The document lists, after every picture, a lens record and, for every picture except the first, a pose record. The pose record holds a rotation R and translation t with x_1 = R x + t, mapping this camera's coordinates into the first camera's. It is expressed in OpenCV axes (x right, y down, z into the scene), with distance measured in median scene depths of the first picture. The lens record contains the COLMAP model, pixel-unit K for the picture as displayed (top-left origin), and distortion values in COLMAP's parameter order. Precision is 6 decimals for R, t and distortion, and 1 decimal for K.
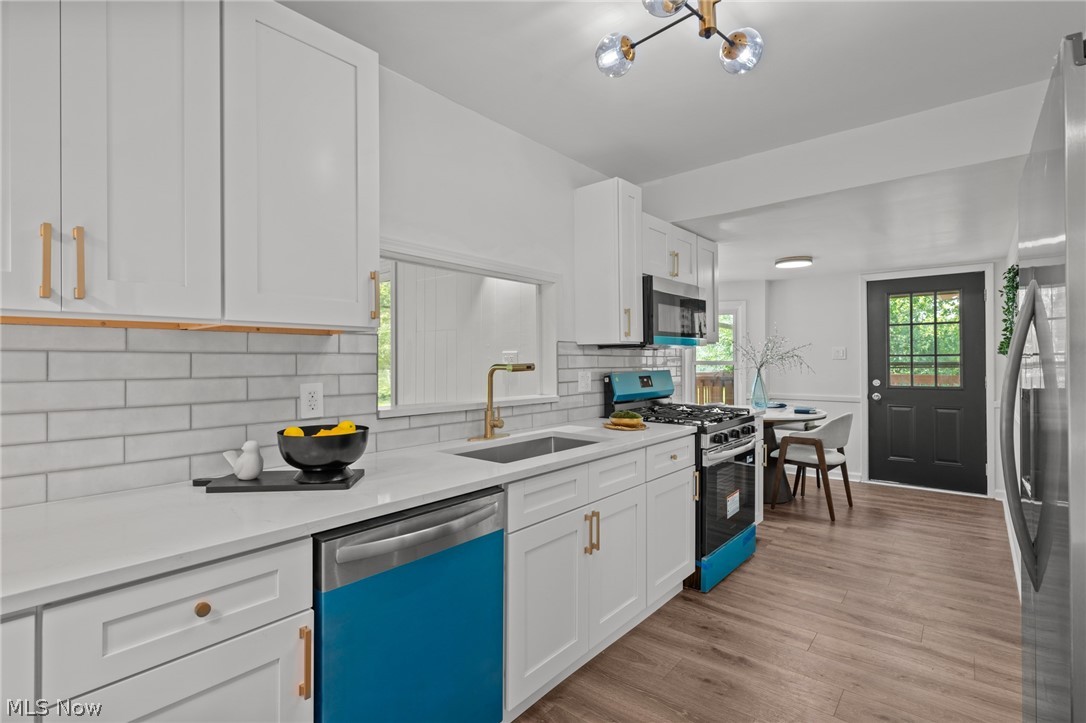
lens RADIAL K [[525.7, 0, 542.3], [0, 525.7, 352.6], [0, 0, 1]] dist [0.015558, 0.000857]
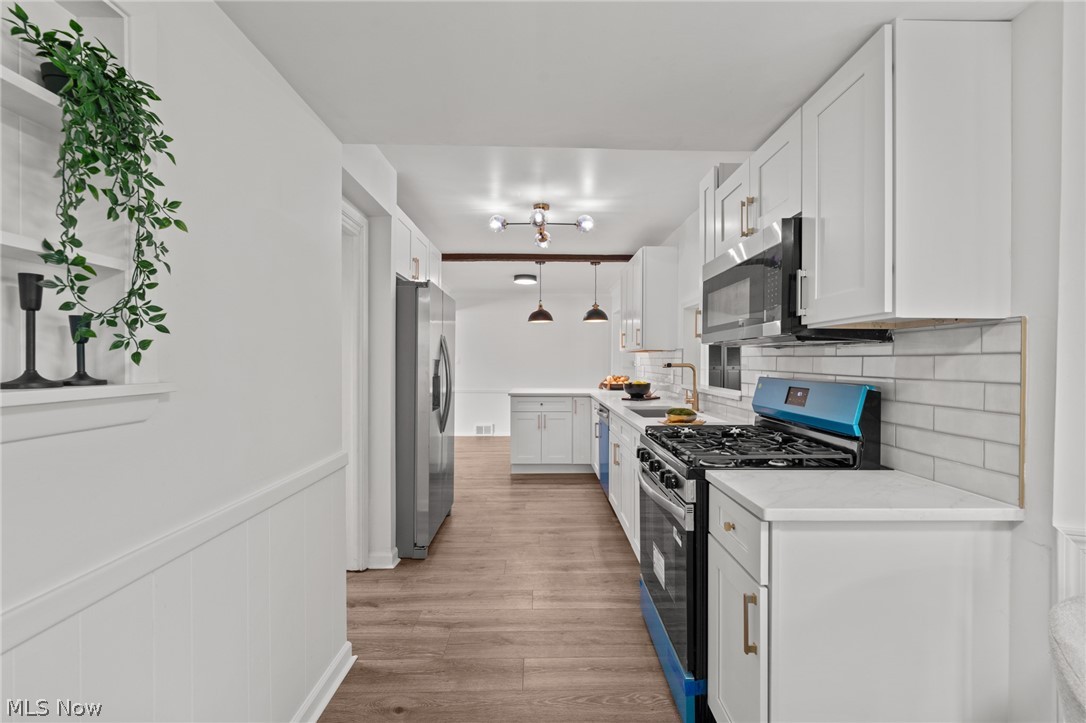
lens RADIAL K [[461.6, 0, 541.1], [0, 461.6, 362.3], [0, 0, 1]] dist [-0.004194, 0.000251]
pose [[-0.771109, -0.006491, -0.636671, 1.087428], [-0.006987, 0.999974, -0.001734, 0.024083], [0.636665, 0.003111, -0.771134, 1.704206]]
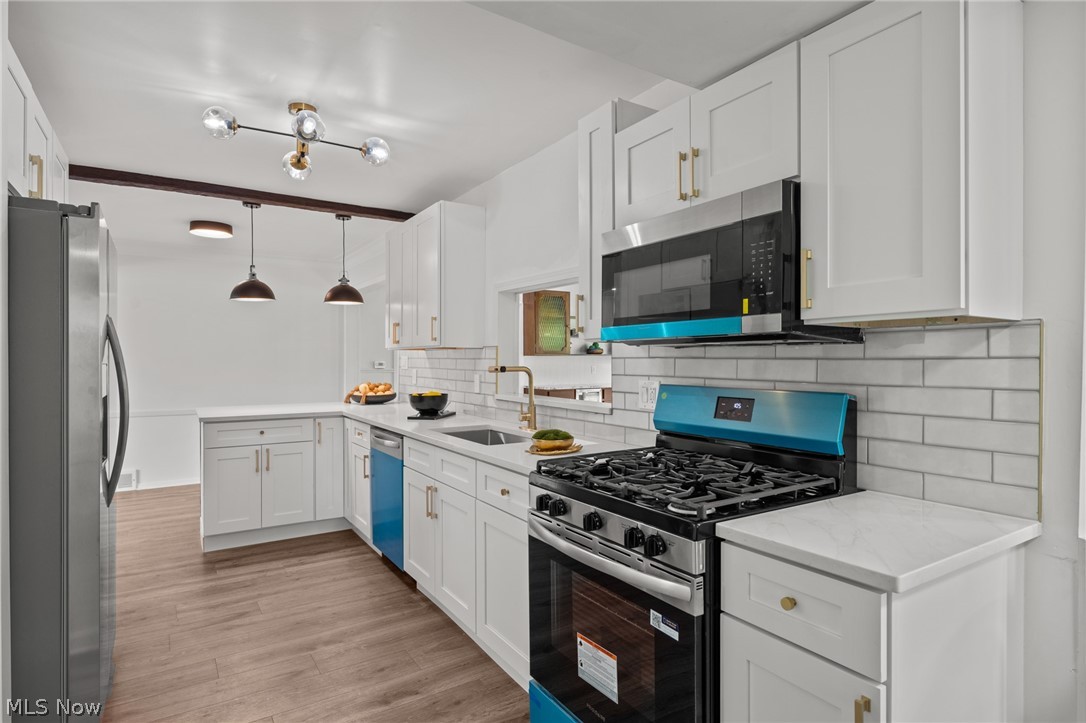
lens RADIAL K [[593.0, 0, 549.7], [0, 593.0, 363.8], [0, 0, 1]] dist [0.005826, -0.002791]
pose [[-0.306176, -0.000785, -0.951974, 1.099249], [-0.000861, 0.999999, -0.000548, 0.017243], [0.951974, 0.000652, -0.306177, 1.393104]]
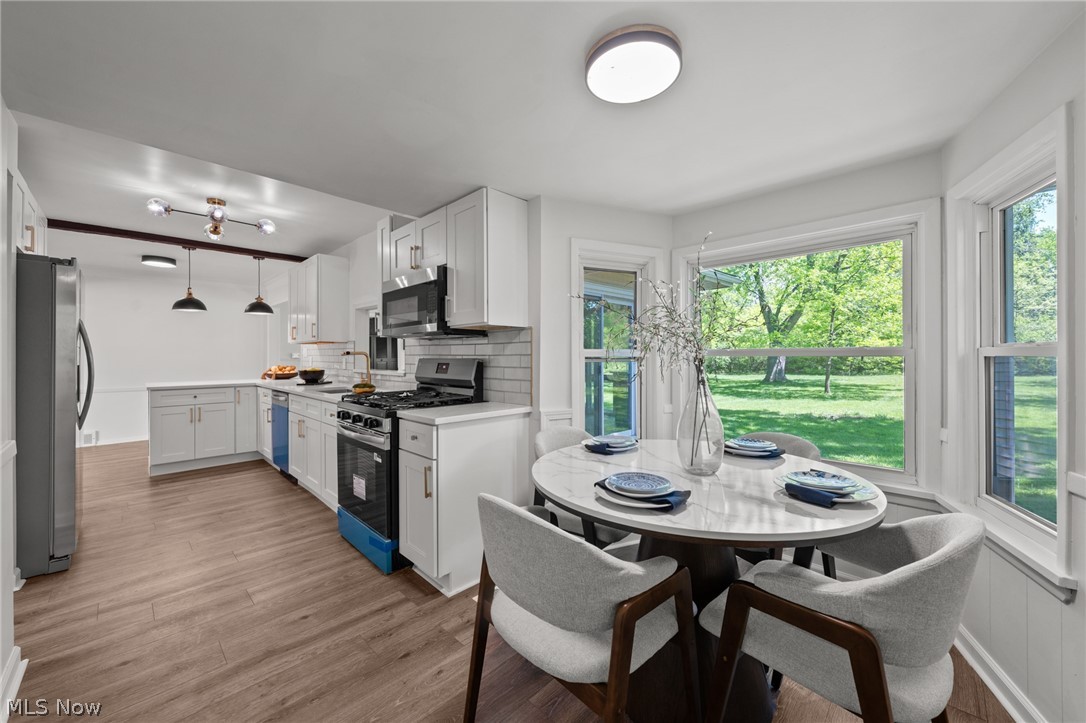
lens RADIAL K [[419.0, 0, 549.1], [0, 419.0, 354.0], [0, 0, 1]] dist [-0.001602, -0.000023]
pose [[-0.090251, -0.010591, -0.995863, 1.413956], [0.004141, 0.999931, -0.011009, 0.050382], [0.995910, -0.005117, -0.090201, 1.787515]]
